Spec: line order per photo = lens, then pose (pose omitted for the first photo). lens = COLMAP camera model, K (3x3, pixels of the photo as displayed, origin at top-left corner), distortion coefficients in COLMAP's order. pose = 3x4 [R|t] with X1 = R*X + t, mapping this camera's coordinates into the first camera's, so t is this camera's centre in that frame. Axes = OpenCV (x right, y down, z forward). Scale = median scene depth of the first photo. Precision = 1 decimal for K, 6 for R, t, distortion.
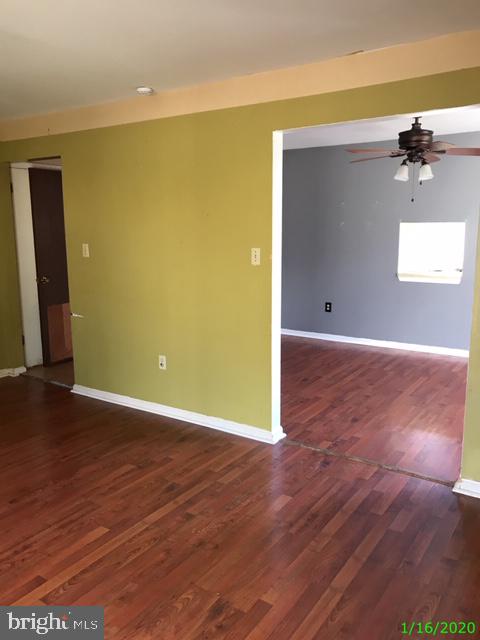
lens RADIAL K [[525.3, 0, 240.0], [0, 525.3, 321.4], [0, 0, 1]] dist [0.025815, -0.020834]
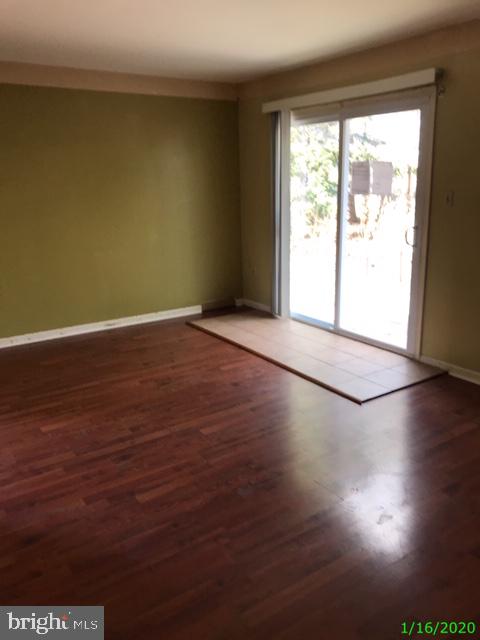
lens RADIAL K [[525.3, 0, 238.4], [0, 525.3, 319.6], [0, 0, 1]] dist [0.025815, -0.020834]
pose [[-0.925041, -0.083767, 0.370517, -0.608359], [0.088682, 0.900809, 0.425063, -0.273593], [-0.369371, 0.426059, -0.825857, 1.491532]]
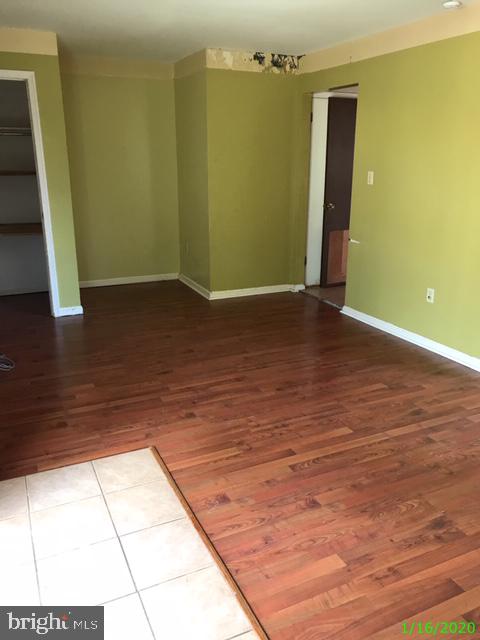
lens RADIAL K [[525.3, 0, 238.6], [0, 525.3, 319.4], [0, 0, 1]] dist [0.025815, -0.020834]
pose [[0.860184, 0.155497, -0.485699, 0.039776], [-0.095531, 0.984654, 0.146049, 0.015981], [0.500956, -0.079230, 0.861839, -0.054297]]
